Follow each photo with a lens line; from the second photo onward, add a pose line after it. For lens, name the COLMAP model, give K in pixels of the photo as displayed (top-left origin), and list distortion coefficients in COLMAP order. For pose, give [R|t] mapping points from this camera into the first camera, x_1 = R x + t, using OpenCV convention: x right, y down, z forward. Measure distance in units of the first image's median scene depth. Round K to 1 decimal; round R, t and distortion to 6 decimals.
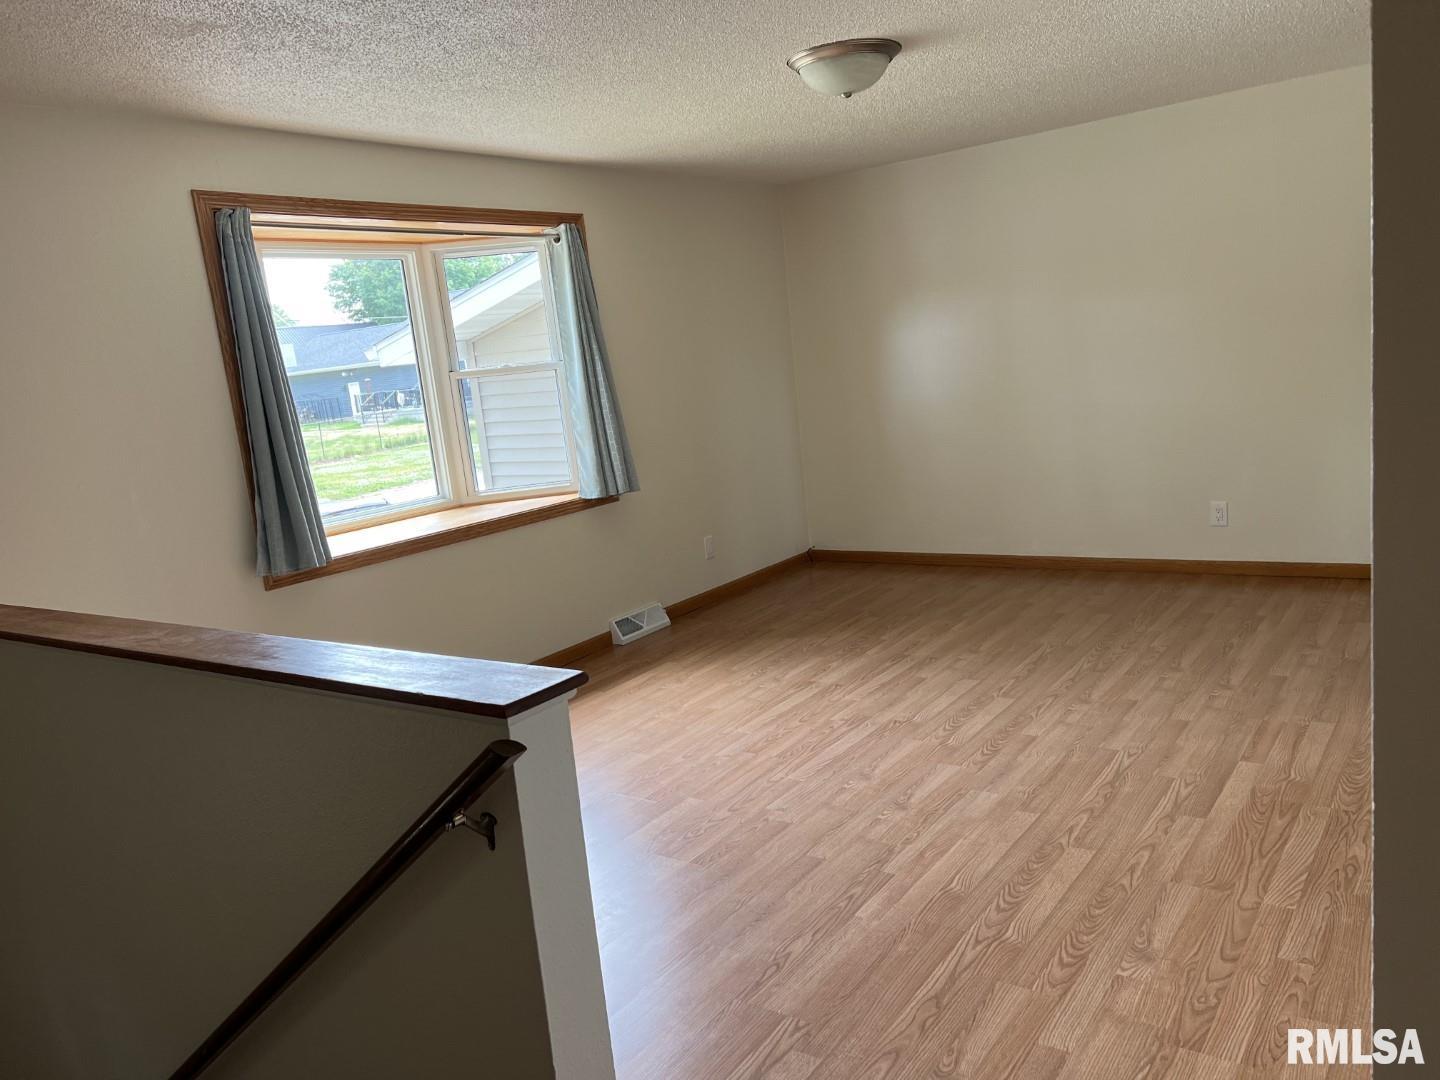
lens RADIAL K [[1083.2, 0, 718.9], [0, 1083.2, 544.0], [0, 0, 1]] dist [0.071508, -0.068827]
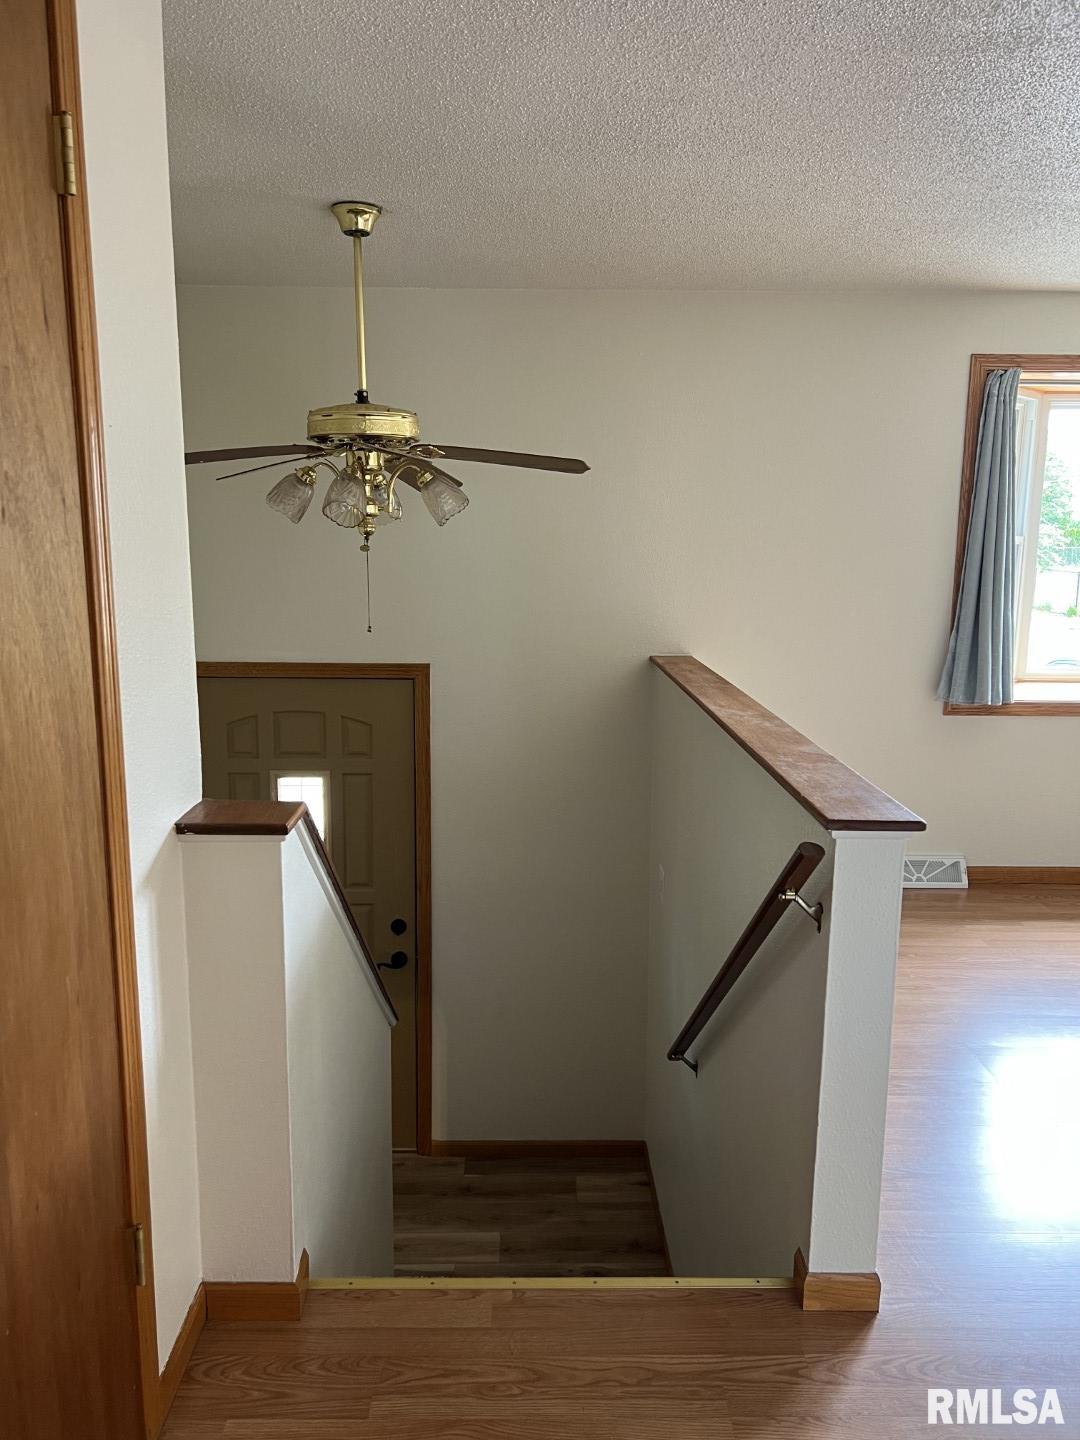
lens RADIAL K [[1083.2, 0, 540.6], [0, 1083.2, 724.9], [0, 0, 1]] dist [0.071508, -0.068827]
pose [[0.591296, 0.246379, -0.767898, 0.211212], [-0.209316, 0.966444, 0.148905, -0.028633], [0.778817, 0.072687, 0.623025, -0.017197]]
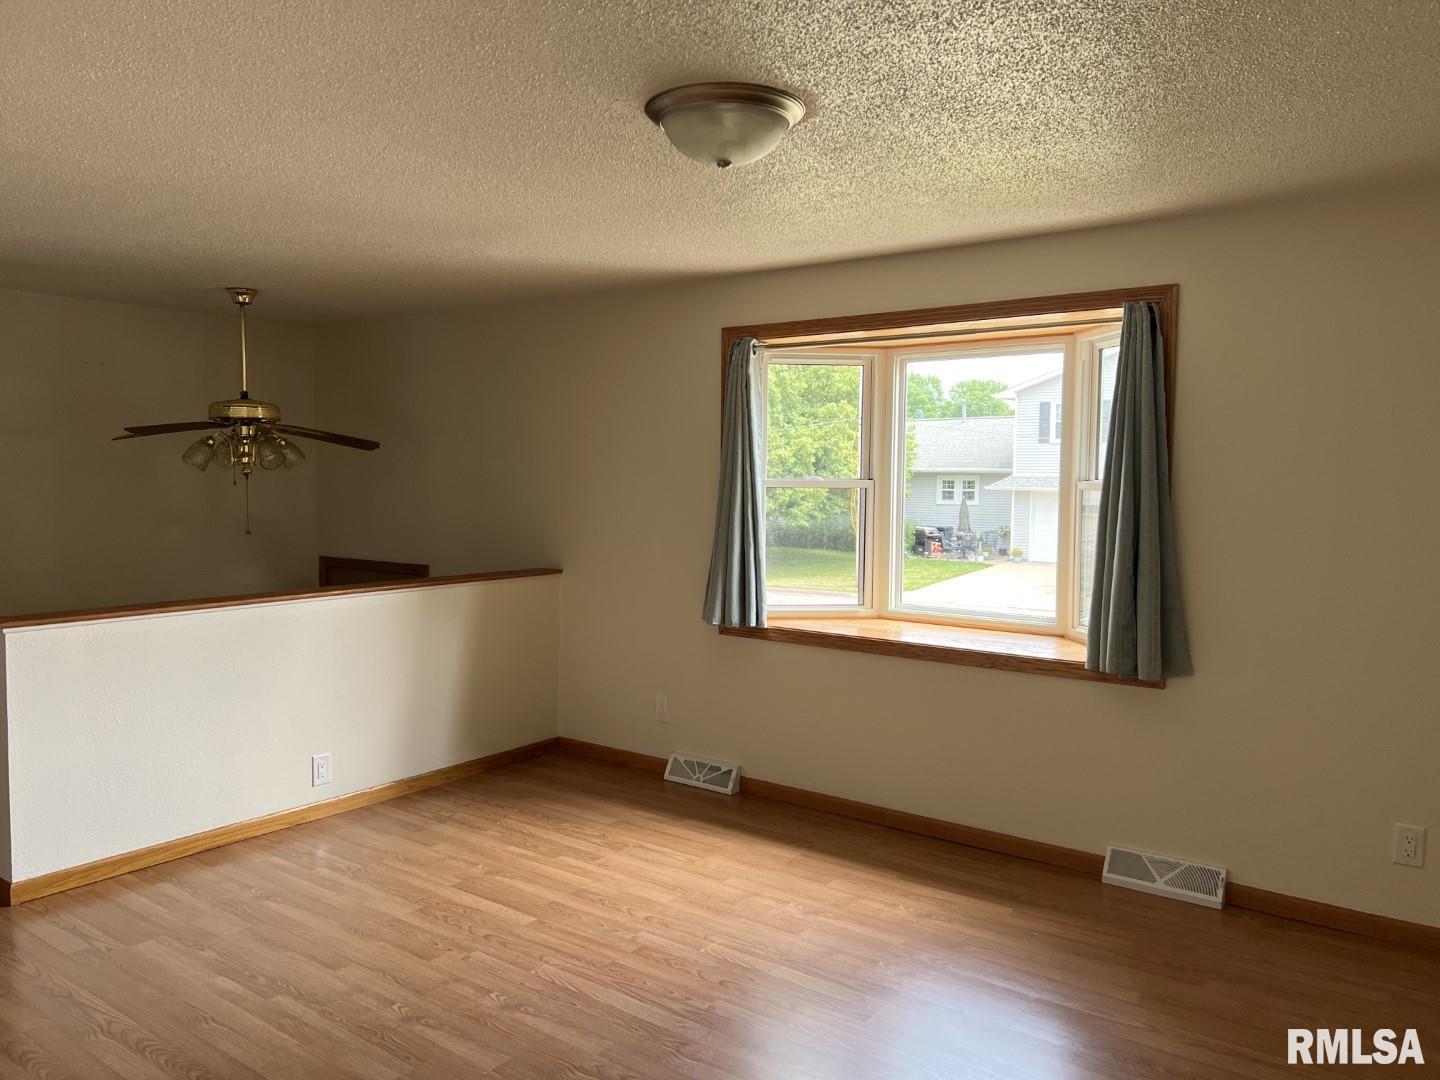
lens RADIAL K [[1083.2, 0, 713.9], [0, 1083.2, 536.7], [0, 0, 1]] dist [0.071508, -0.068827]
pose [[-0.025648, 0.163495, -0.986211, 0.838348], [-0.180056, 0.969645, 0.165431, -0.283883], [0.983322, 0.181817, 0.004569, 1.001543]]
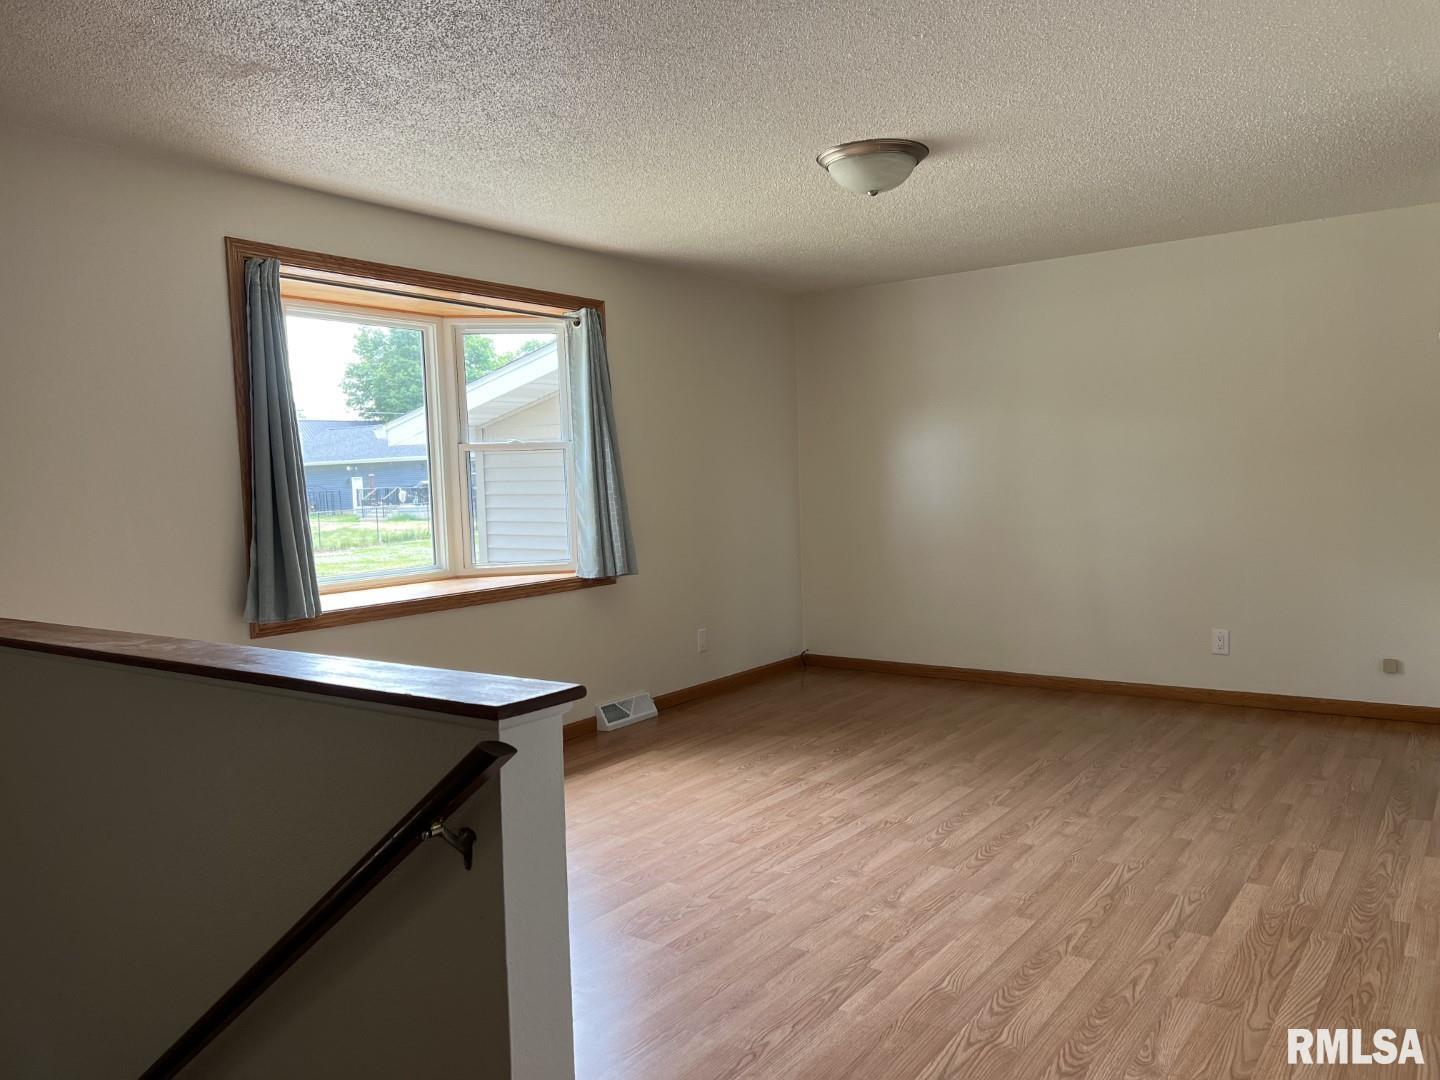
lens RADIAL K [[1083.2, 0, 713.5], [0, 1083.2, 548.5], [0, 0, 1]] dist [0.071508, -0.068827]
pose [[0.997412, 0.071900, -0.000500, -0.007302], [-0.071540, 0.991664, -0.107169, 0.039365], [-0.007209, 0.106927, 0.994241, 0.016932]]
